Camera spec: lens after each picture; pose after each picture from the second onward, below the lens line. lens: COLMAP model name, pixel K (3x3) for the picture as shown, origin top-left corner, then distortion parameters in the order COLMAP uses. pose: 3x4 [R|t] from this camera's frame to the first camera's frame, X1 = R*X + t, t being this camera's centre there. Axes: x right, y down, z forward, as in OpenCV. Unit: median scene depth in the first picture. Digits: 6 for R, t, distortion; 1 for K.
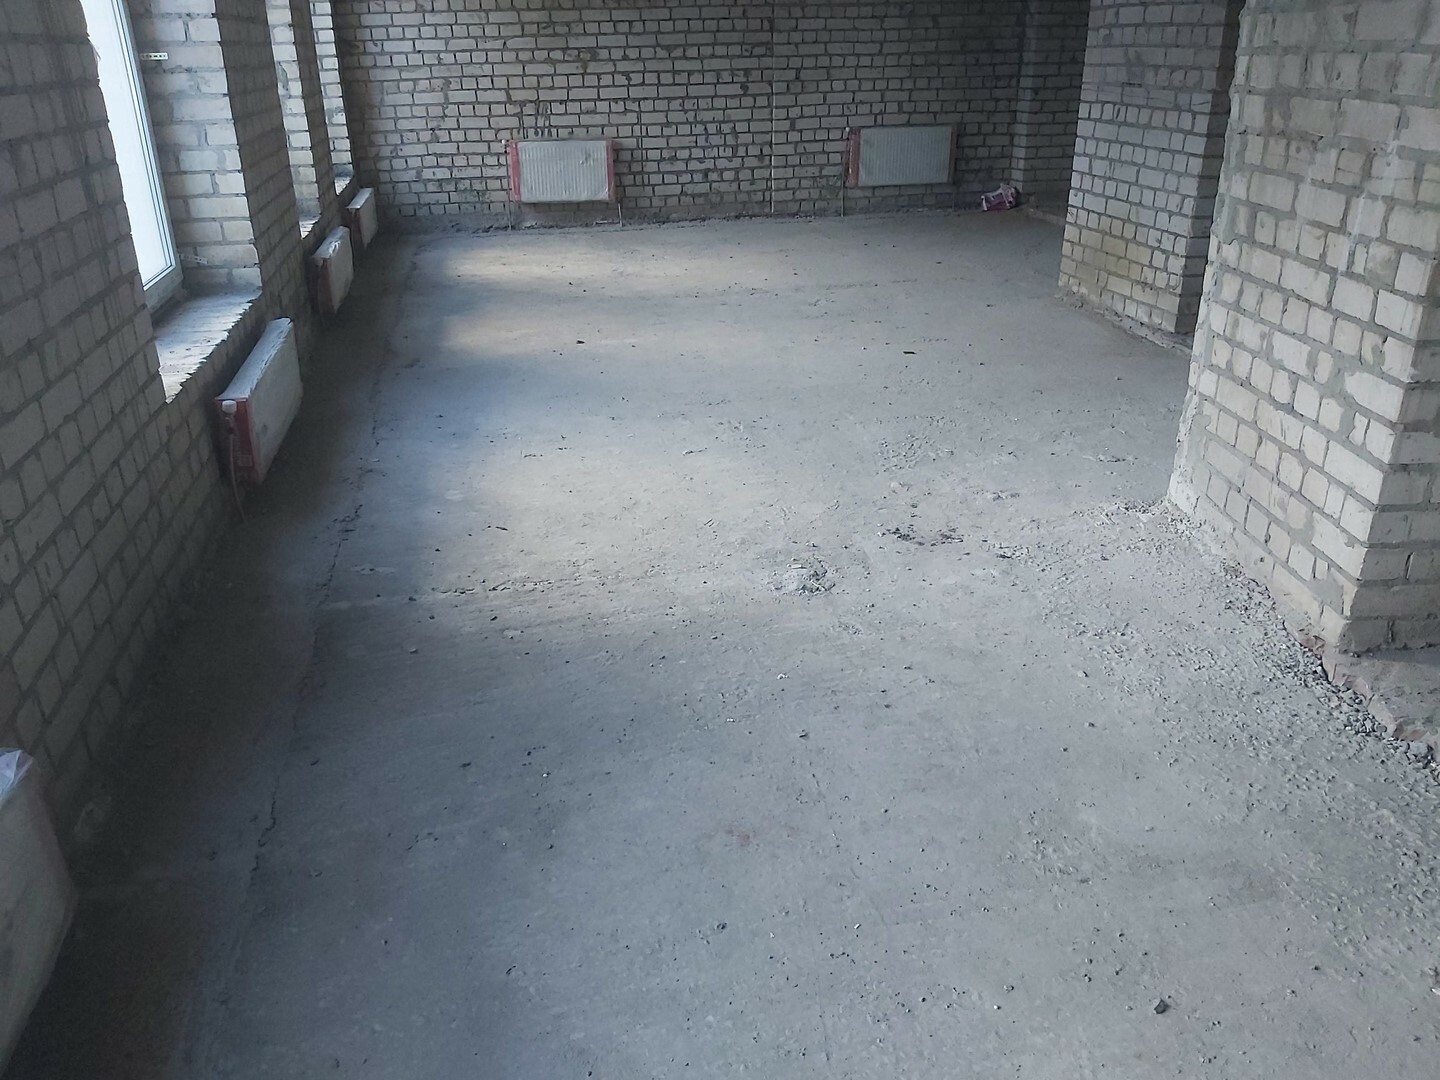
lens RADIAL K [[1115.7, 0, 720.9], [0, 1115.7, 533.5], [0, 0, 1]] dist [0.055182, -0.069916]
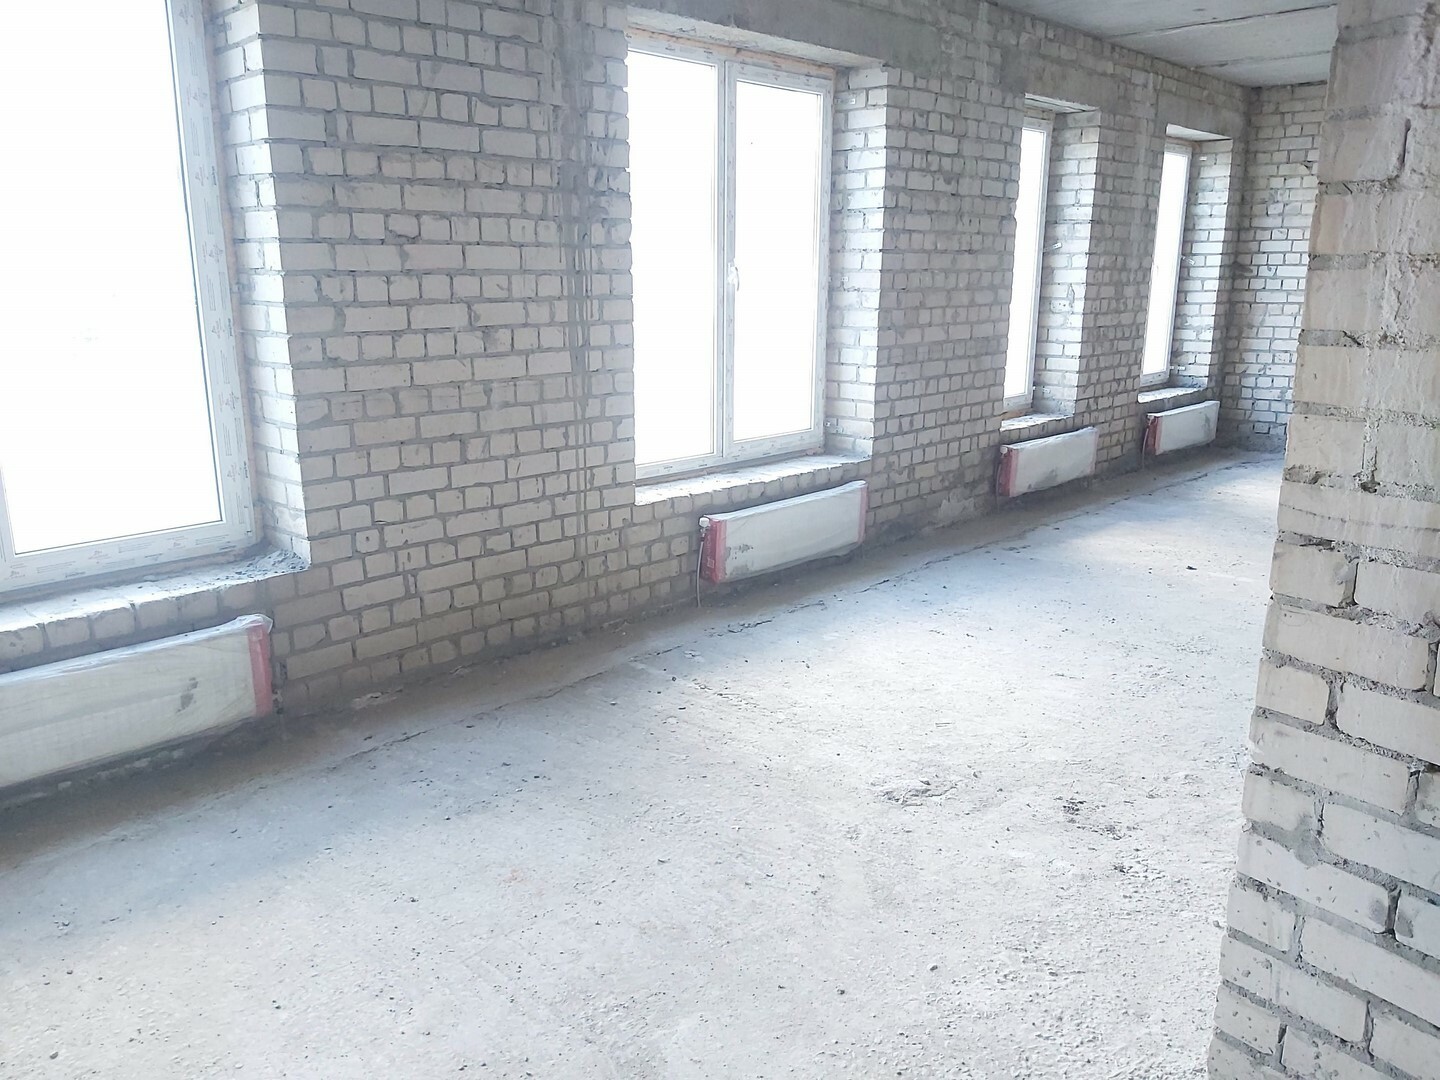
lens RADIAL K [[1115.7, 0, 713.1], [0, 1115.7, 543.7], [0, 0, 1]] dist [0.055182, -0.069916]
pose [[0.557694, 0.214434, -0.801870, 0.606530], [-0.340616, 0.940091, 0.014501, -0.099703], [0.756940, 0.265043, 0.597323, 0.176814]]
